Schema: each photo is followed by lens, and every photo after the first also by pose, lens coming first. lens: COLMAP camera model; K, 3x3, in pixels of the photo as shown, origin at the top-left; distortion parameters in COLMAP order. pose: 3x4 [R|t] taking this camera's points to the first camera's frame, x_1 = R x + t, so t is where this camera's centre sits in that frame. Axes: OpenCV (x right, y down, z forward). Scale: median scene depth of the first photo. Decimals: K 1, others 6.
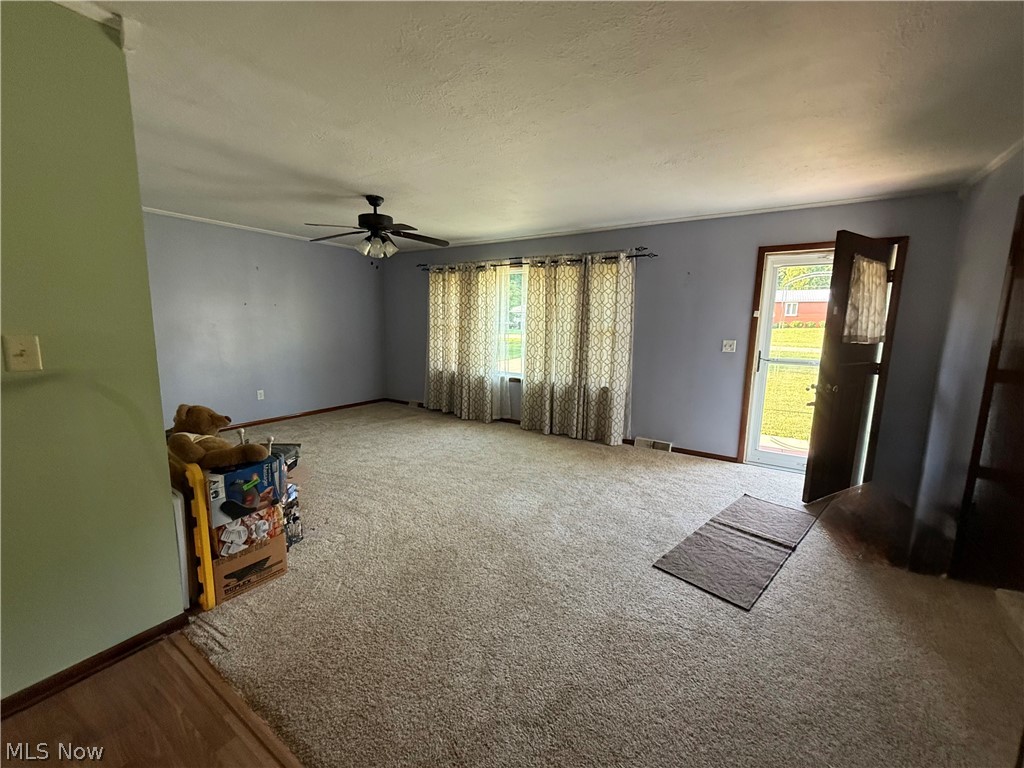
lens RADIAL K [[409.3, 0, 514.9], [0, 409.3, 384.2], [0, 0, 1]] dist [-0.000023, 0.000185]
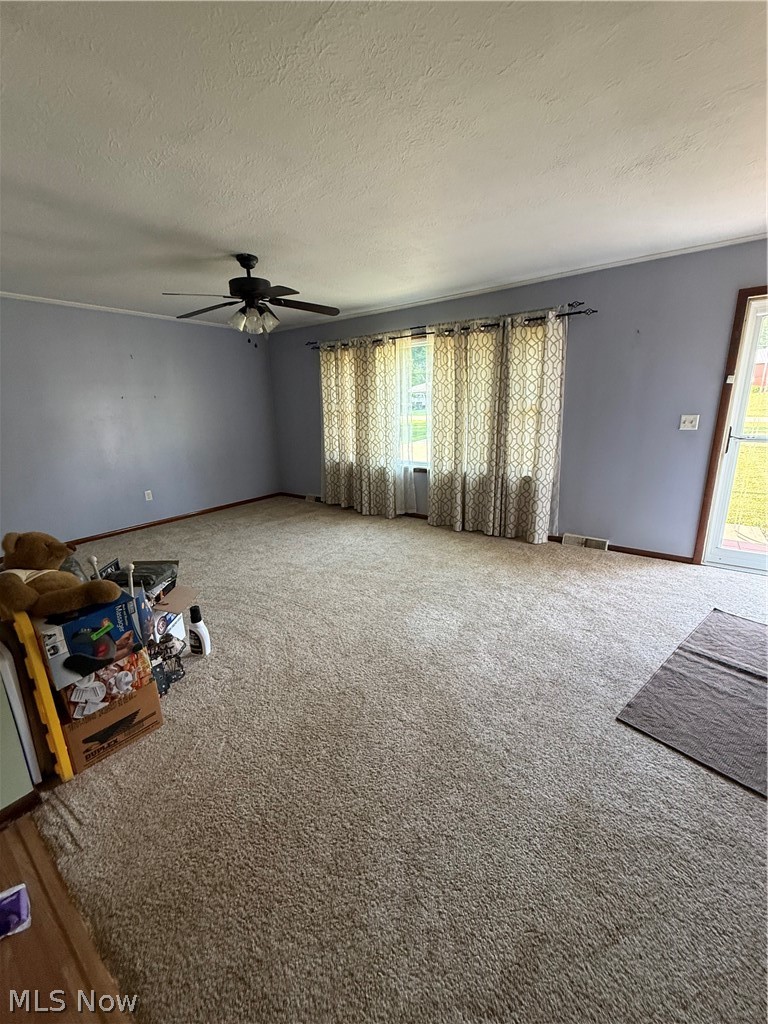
lens RADIAL K [[409.3, 0, 382.3], [0, 409.3, 507.8], [0, 0, 1]] dist [-0.000023, 0.000185]
pose [[0.996536, -0.026123, -0.078954, -0.021694], [0.033832, 0.994617, 0.097937, -0.029303], [0.075971, -0.100269, 0.992056, 0.160527]]
